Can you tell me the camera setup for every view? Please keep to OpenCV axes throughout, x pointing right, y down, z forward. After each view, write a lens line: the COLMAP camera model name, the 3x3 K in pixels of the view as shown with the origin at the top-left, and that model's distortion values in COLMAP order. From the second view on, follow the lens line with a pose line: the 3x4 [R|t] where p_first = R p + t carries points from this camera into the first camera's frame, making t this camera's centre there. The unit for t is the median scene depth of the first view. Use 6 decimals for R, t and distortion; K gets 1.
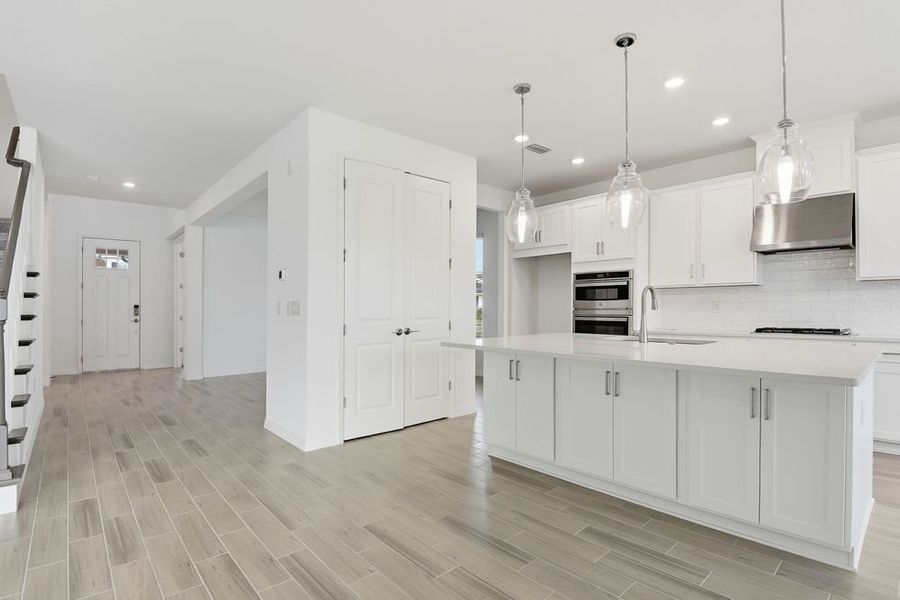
lens RADIAL K [[441.3, 0, 454.0], [0, 441.3, 308.5], [0, 0, 1]] dist [-0.002248, -0.000085]
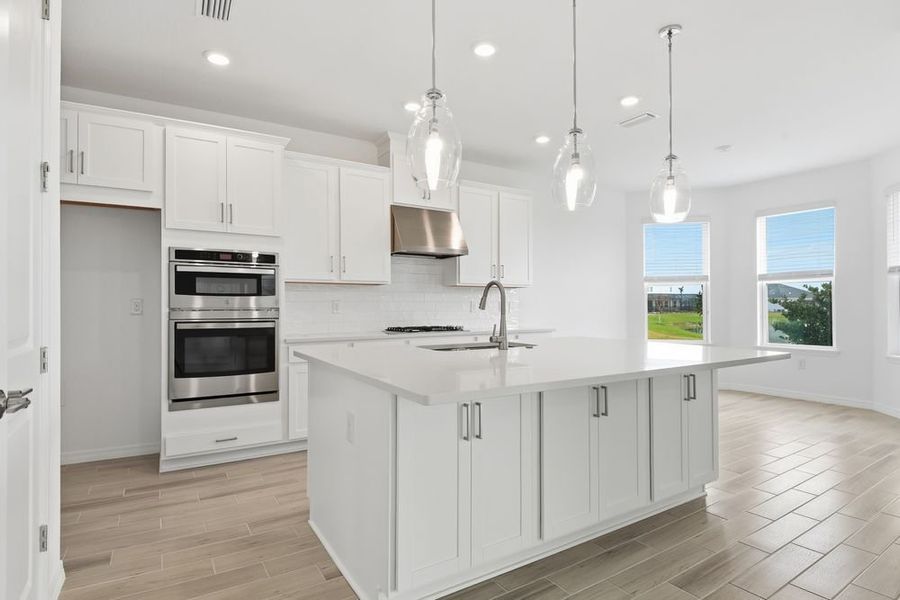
lens RADIAL K [[482.0, 0, 429.5], [0, 482.0, 302.2], [0, 0, 1]] dist [-0.000069, 0.000021]
pose [[0.180007, 0.014316, 0.983561, -0.281647], [0.003080, 0.999881, -0.015118, 0.001620], [-0.983660, 0.005750, 0.179942, 0.571047]]
